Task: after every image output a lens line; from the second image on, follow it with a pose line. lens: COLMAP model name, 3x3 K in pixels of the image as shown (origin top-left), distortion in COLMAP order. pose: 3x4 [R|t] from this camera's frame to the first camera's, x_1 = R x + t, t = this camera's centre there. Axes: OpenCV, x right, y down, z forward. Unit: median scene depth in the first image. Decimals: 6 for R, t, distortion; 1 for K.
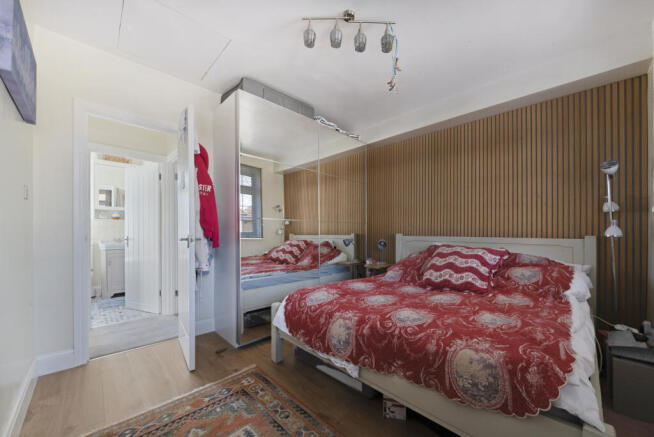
lens RADIAL K [[249.7, 0, 318.9], [0, 249.7, 233.2], [0, 0, 1]] dist [-0.000068, 0.000000]
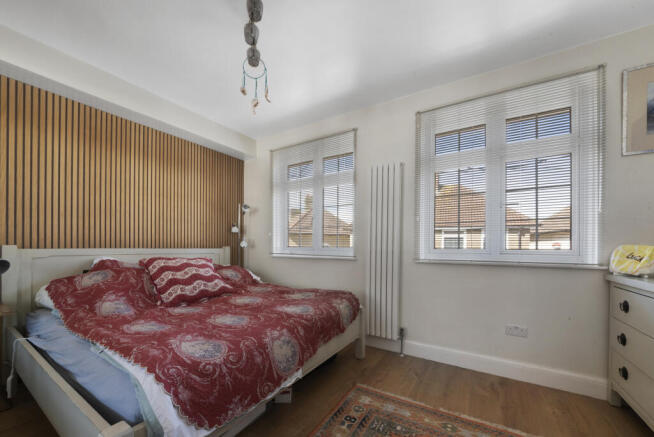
lens RADIAL K [[249.7, 0, 321.7], [0, 249.7, 243.3], [0, 0, 1]] dist [-0.000068, 0.000000]
pose [[-0.246802, -0.002637, 0.969062, -0.641401], [-0.006212, 0.999980, 0.001140, -0.014279], [-0.969046, -0.005738, -0.246813, 0.807151]]
